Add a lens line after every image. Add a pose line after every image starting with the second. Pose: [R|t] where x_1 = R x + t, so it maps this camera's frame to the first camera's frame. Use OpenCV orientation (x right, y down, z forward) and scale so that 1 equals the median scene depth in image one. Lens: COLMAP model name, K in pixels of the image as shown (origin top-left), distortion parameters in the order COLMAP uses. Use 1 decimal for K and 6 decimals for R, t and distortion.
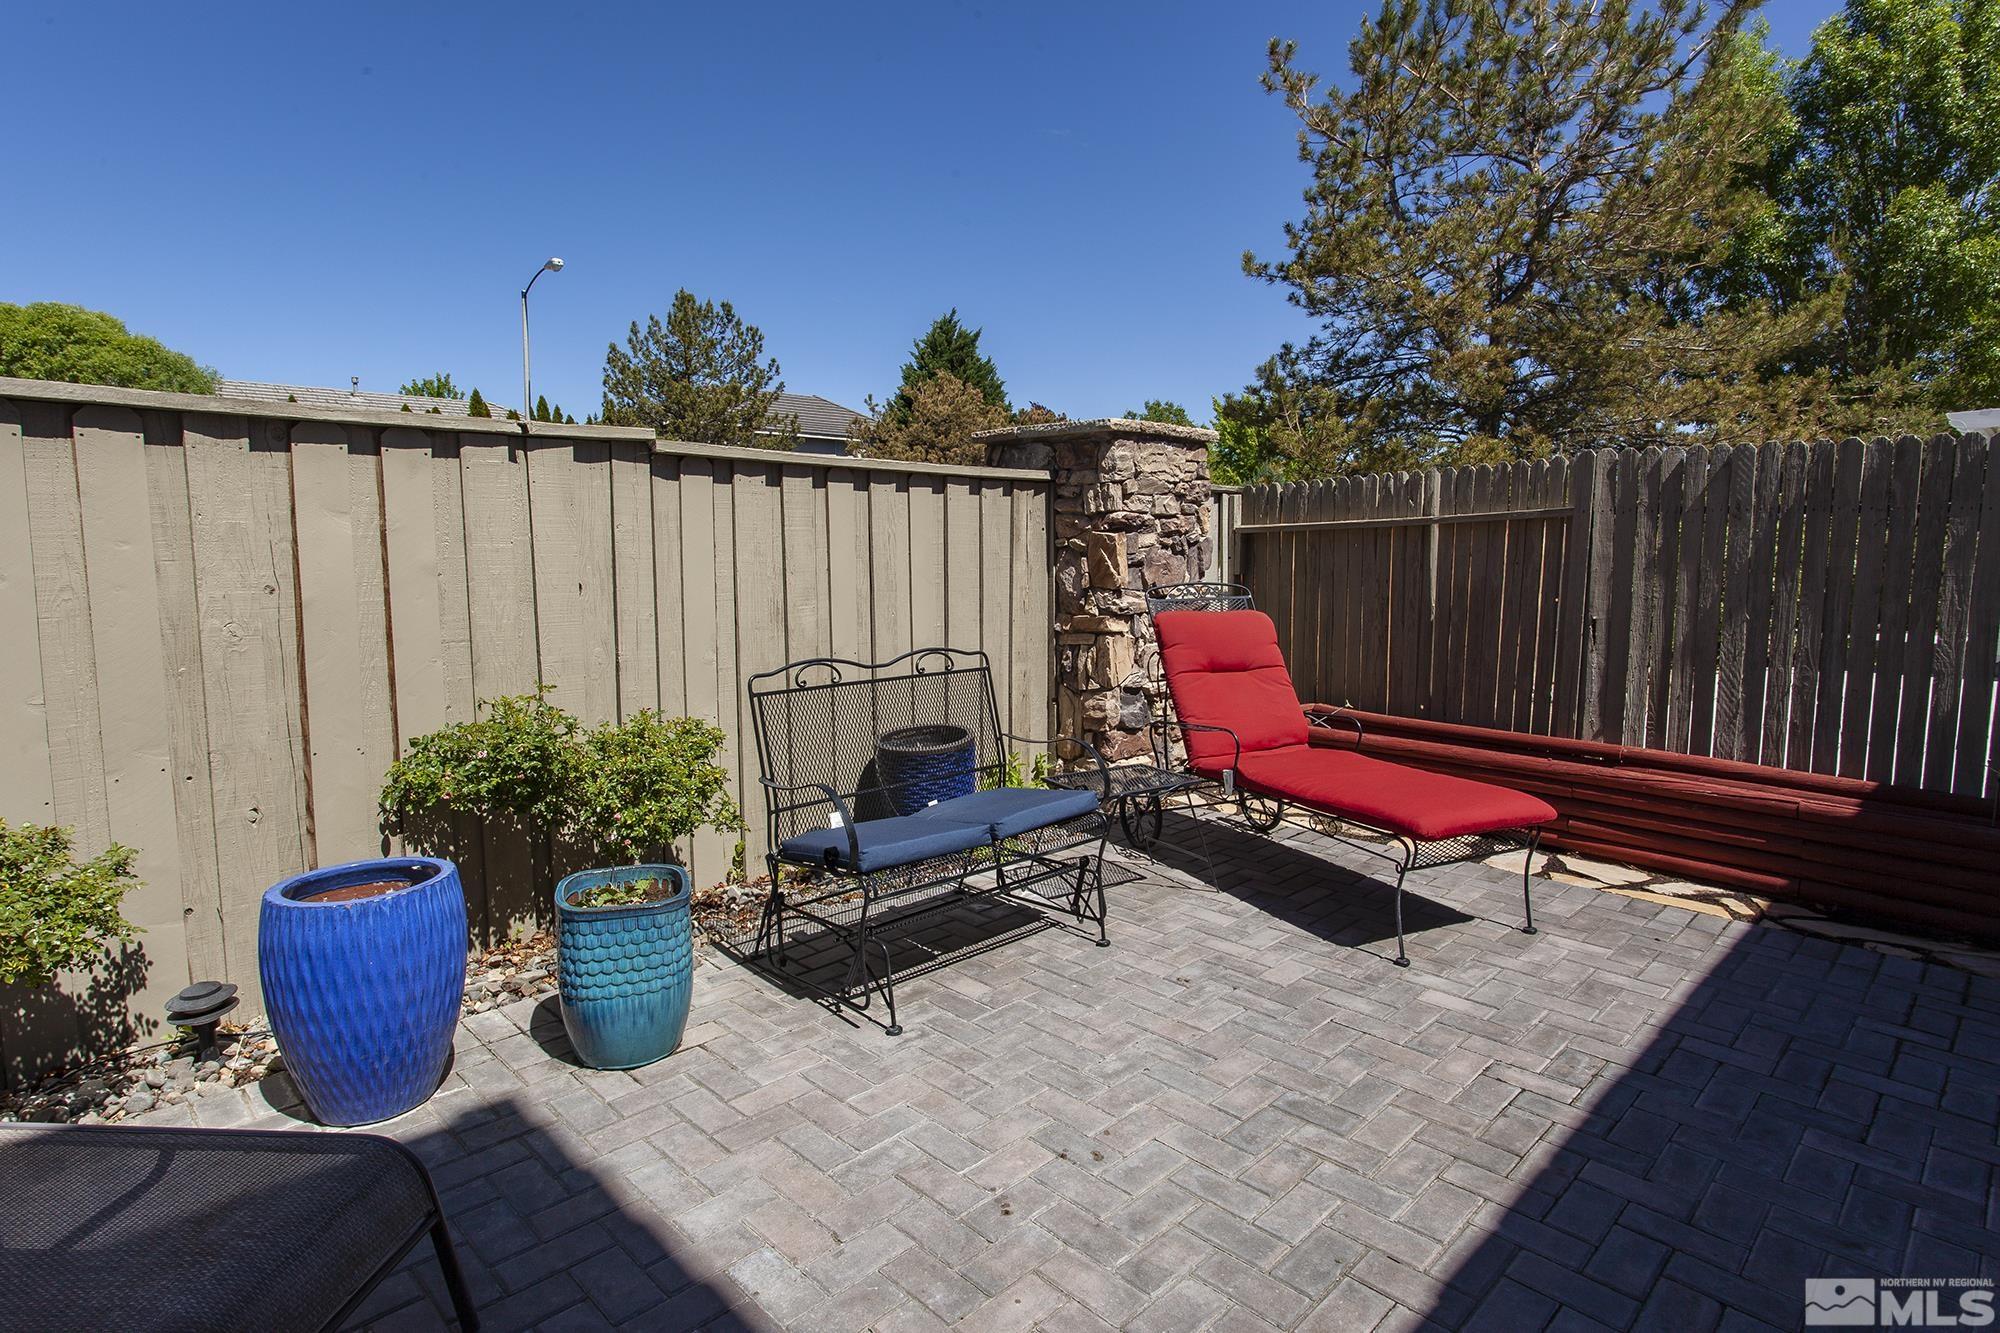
lens RADIAL K [[1034.1, 0, 1009.7], [0, 1034.1, 658.1], [0, 0, 1]] dist [0.007066, 0.002388]
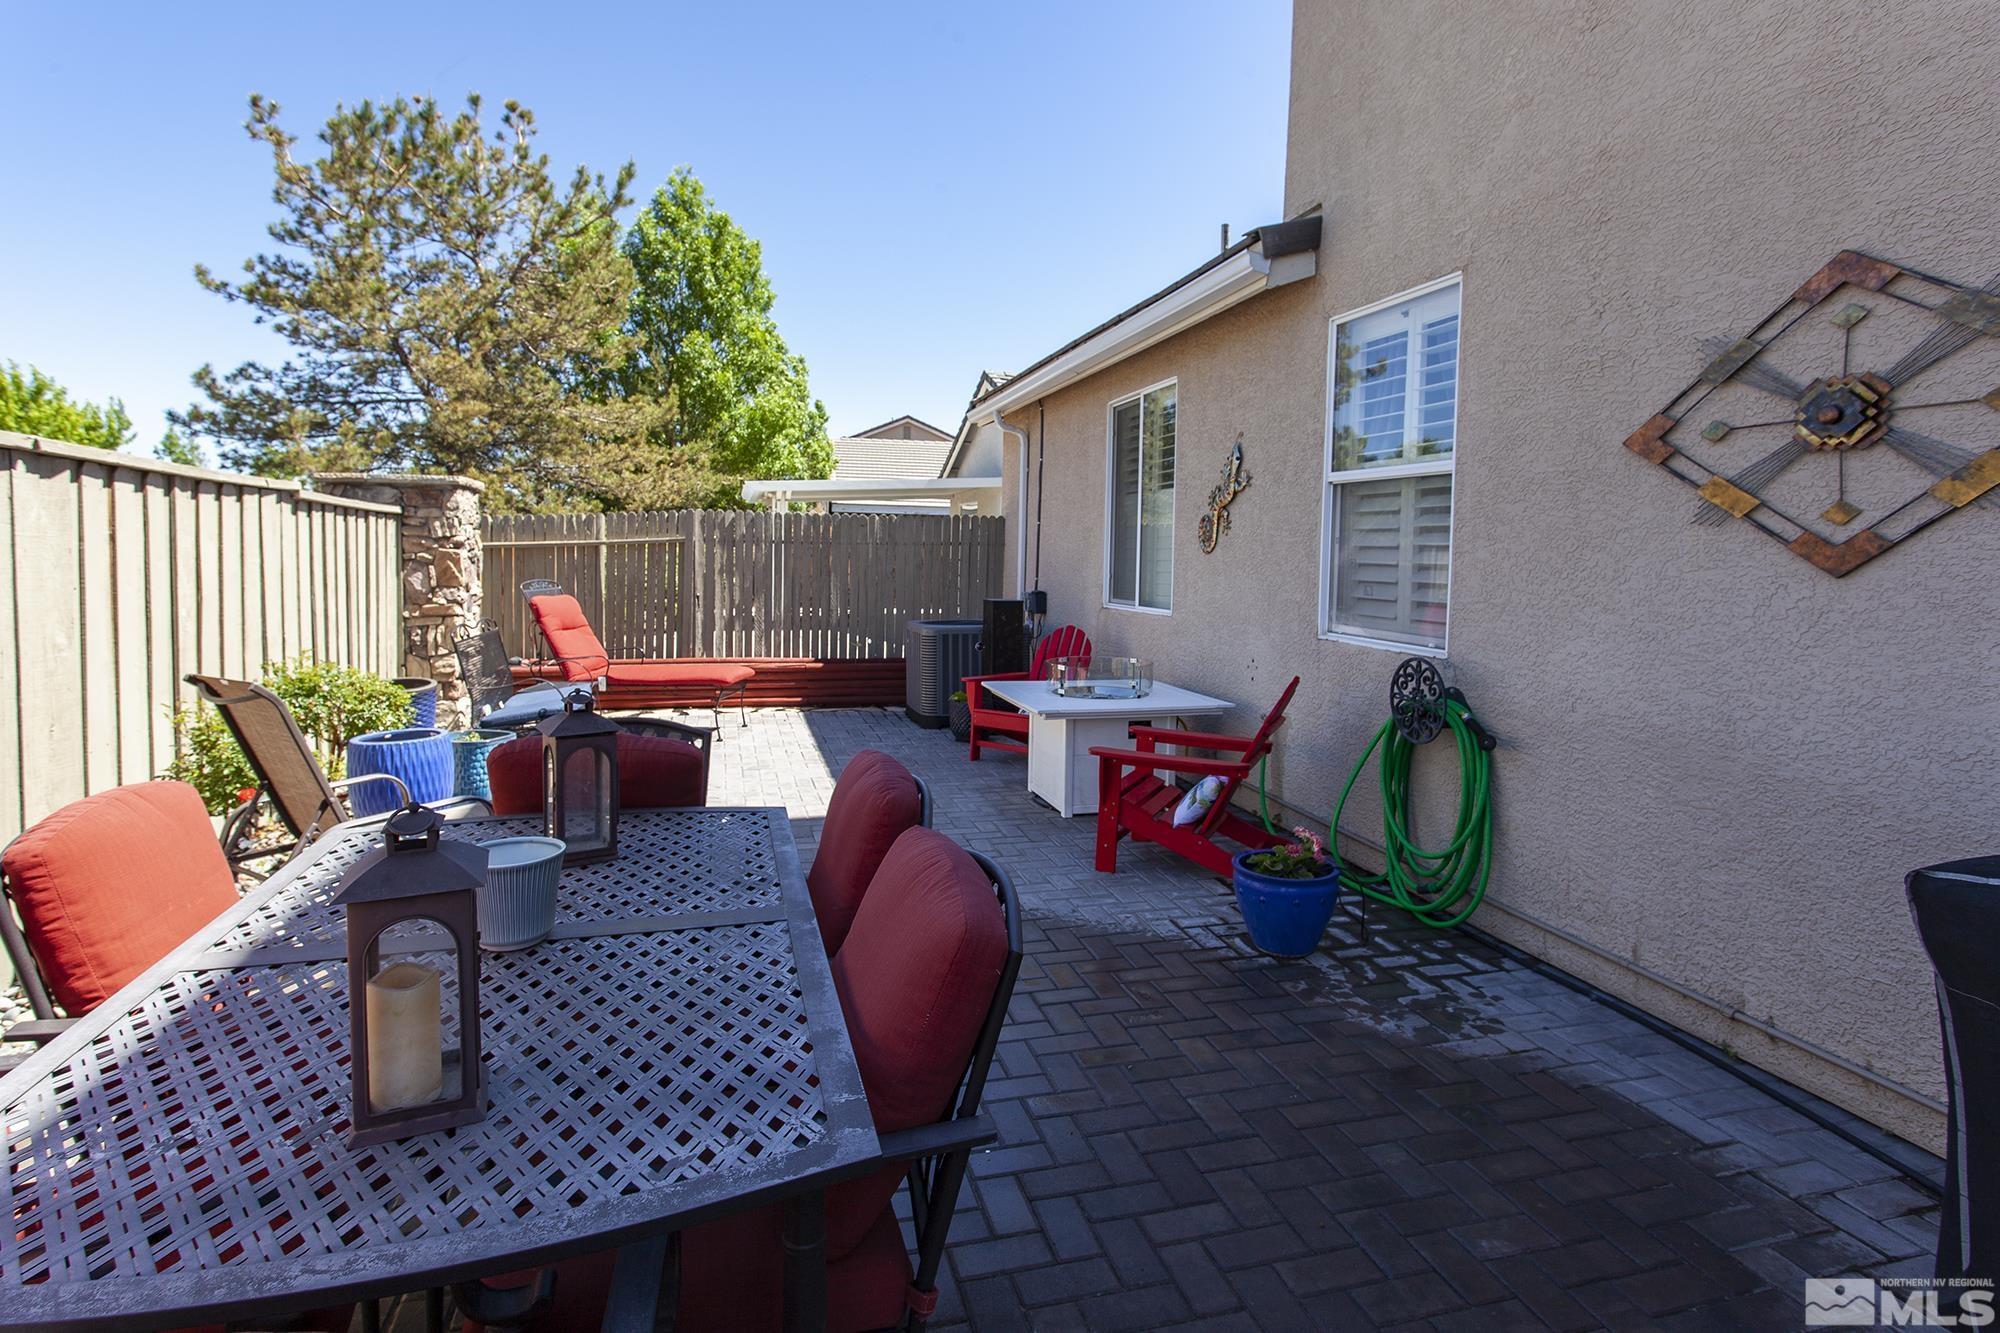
lens RADIAL K [[1034.1, 0, 973.2], [0, 1034.1, 591.7], [0, 0, 1]] dist [0.007066, 0.002388]
pose [[0.524917, -0.030094, 0.850621, -0.749283], [0.091072, 0.995623, -0.020976, 0.040078], [-0.846267, 0.088479, 0.525361, -0.418111]]
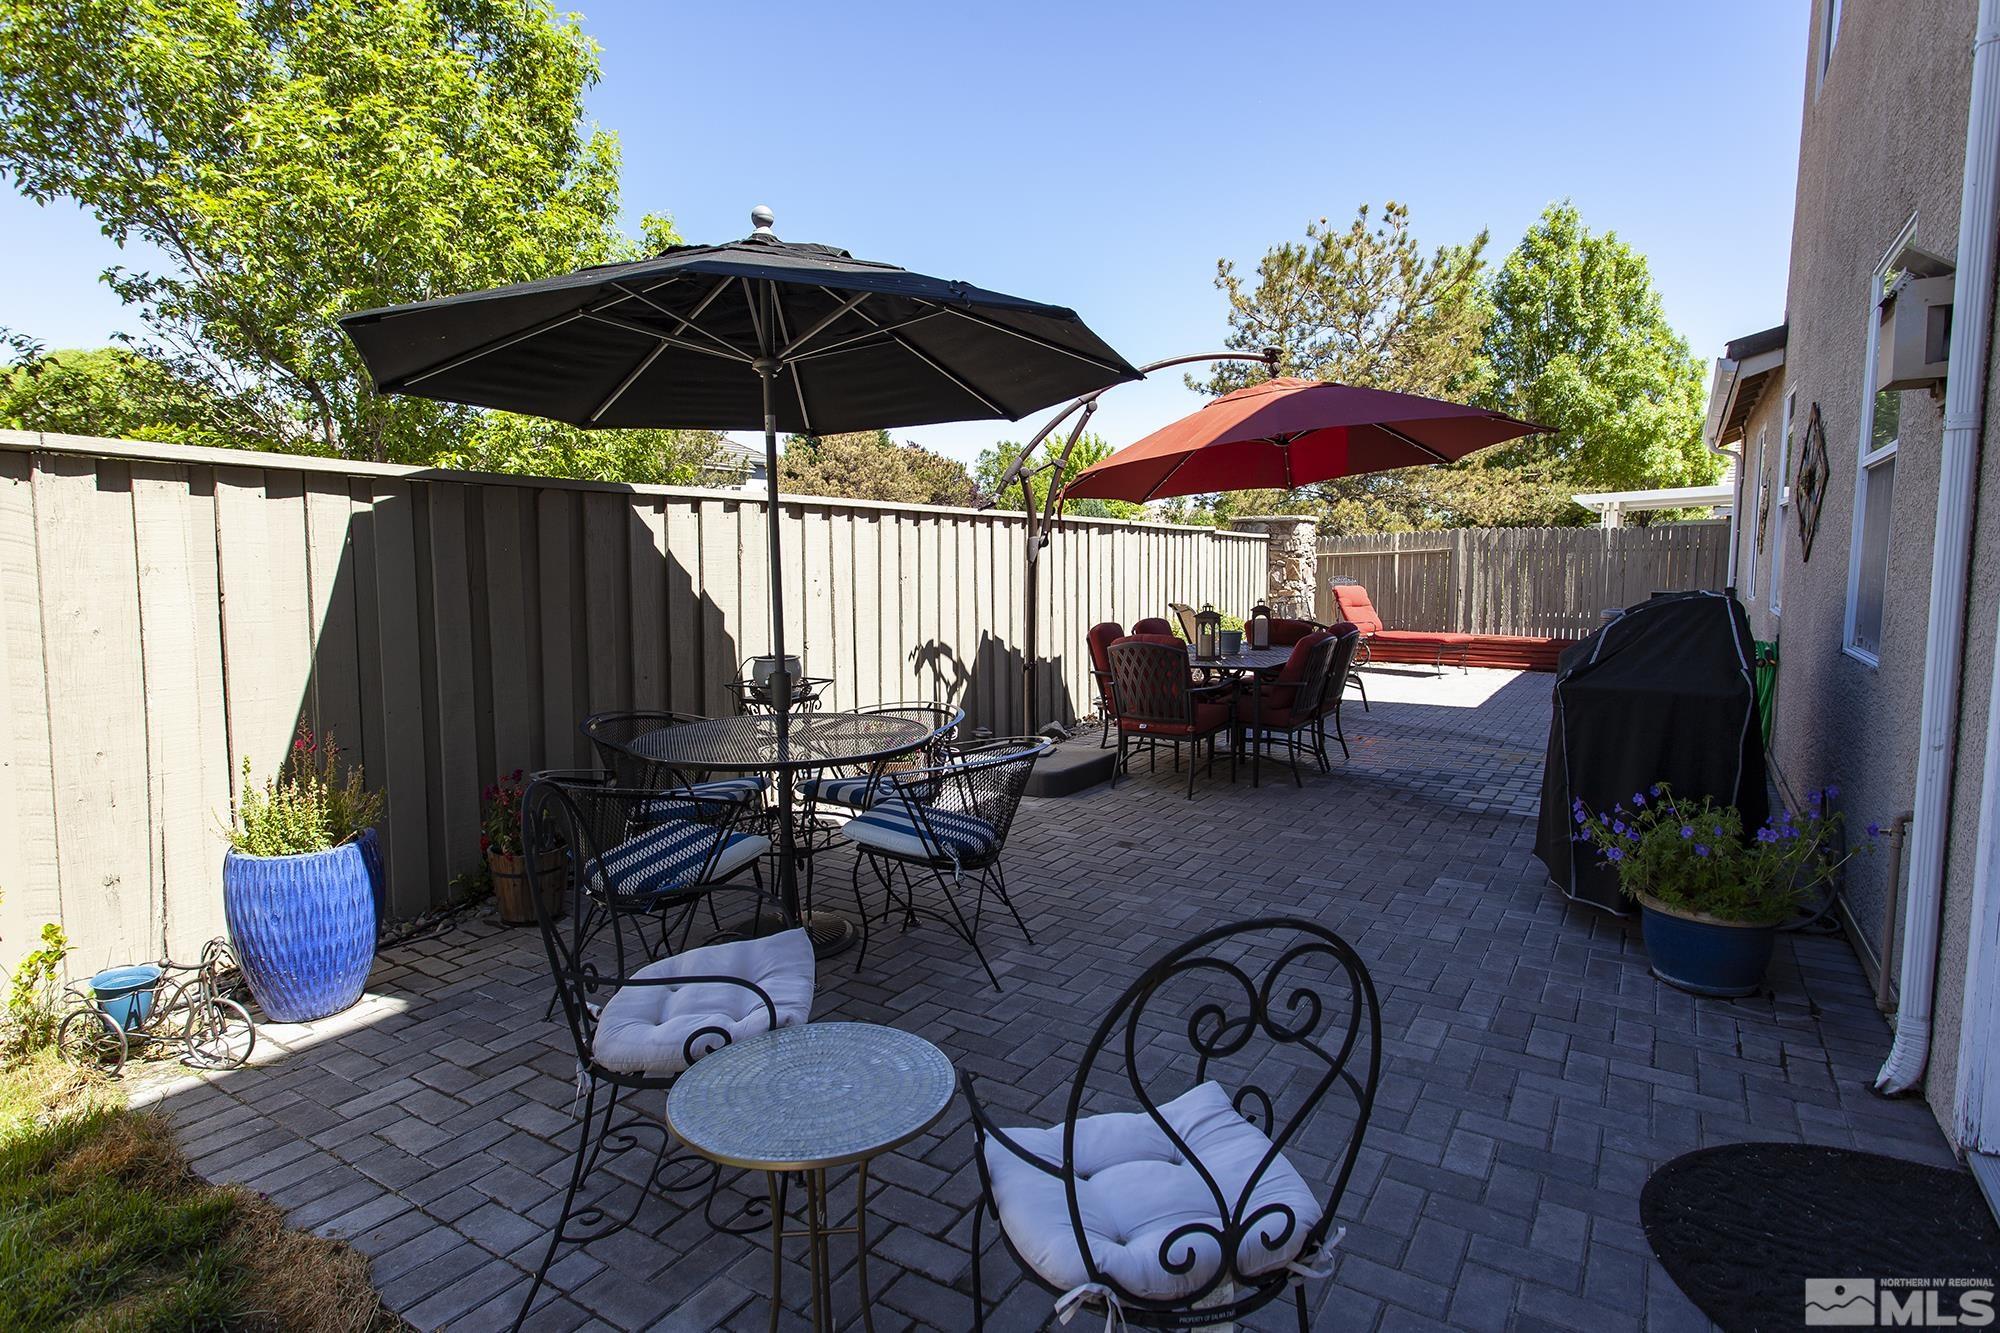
lens RADIAL K [[1034.1, 0, 1006.0], [0, 1034.1, 651.4], [0, 0, 1]] dist [0.007066, 0.002388]
pose [[0.978286, -0.021006, 0.206192, -1.095484], [0.026448, 0.999370, -0.023668, 0.148671], [-0.205565, 0.028608, 0.978225, -1.325640]]
